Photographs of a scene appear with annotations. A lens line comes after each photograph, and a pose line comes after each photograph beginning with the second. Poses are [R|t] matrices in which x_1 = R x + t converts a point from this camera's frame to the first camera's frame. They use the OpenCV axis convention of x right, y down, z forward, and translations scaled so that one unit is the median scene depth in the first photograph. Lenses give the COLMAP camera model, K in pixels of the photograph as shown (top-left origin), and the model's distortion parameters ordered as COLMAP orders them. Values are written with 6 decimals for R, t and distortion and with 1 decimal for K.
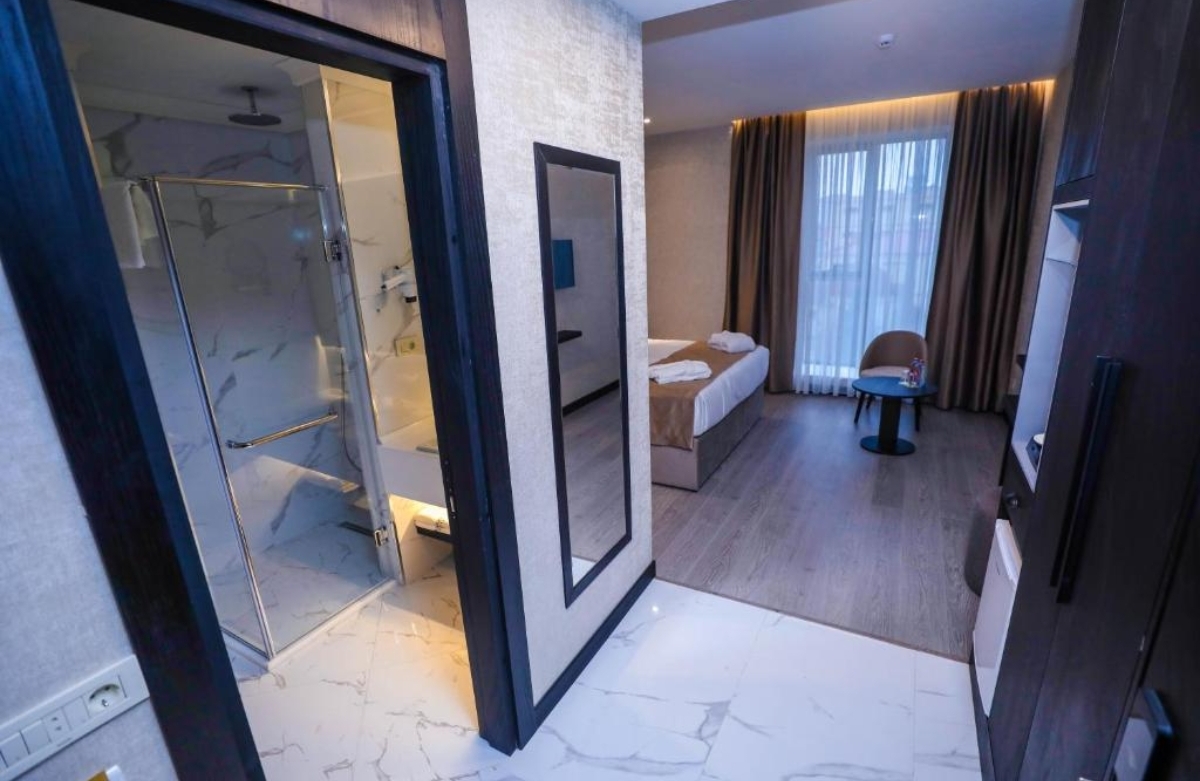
lens RADIAL K [[548.8, 0, 596.6], [0, 548.8, 397.1], [0, 0, 1]] dist [-0.010960, 0.000206]
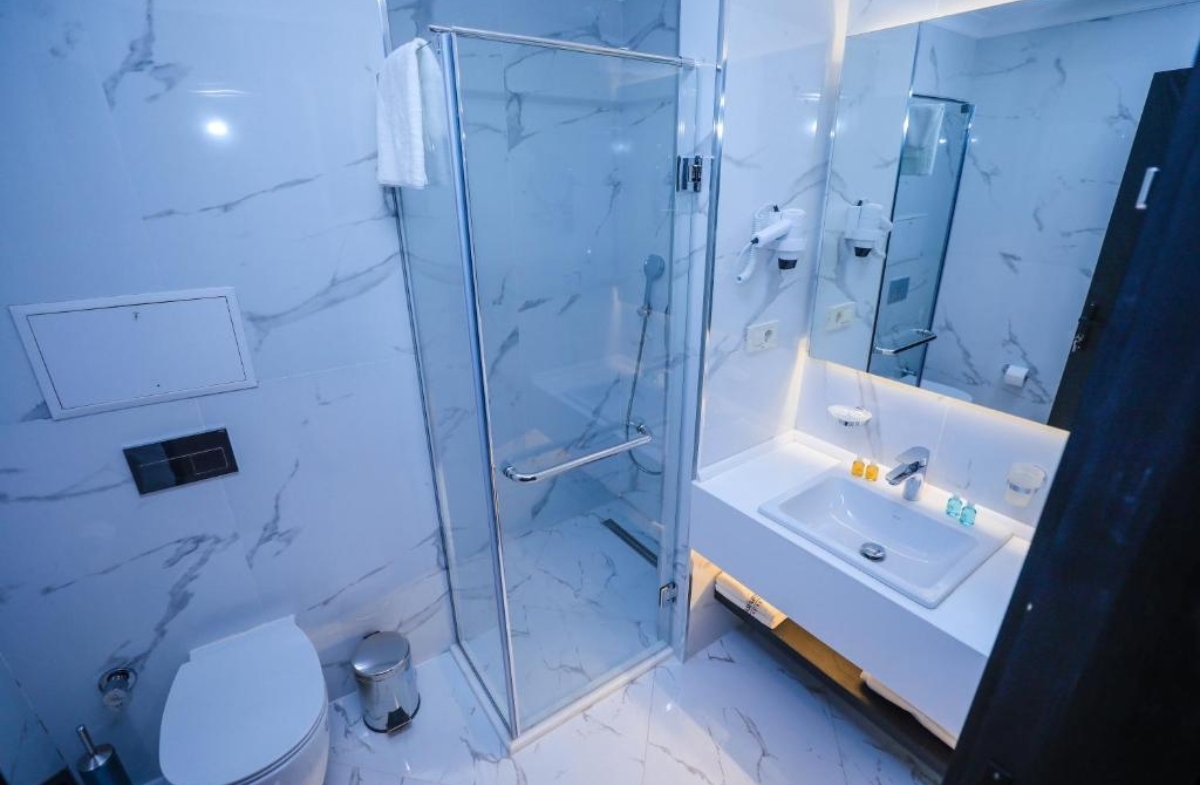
lens RADIAL K [[549.1, 0, 603.6], [0, 549.1, 387.2], [0, 0, 1]] dist [-0.002726, -0.000121]
pose [[0.906472, 0.188073, -0.378070, -0.245107], [-0.147948, 0.980038, 0.132802, -0.087090], [0.395500, -0.064446, 0.916202, 0.328572]]
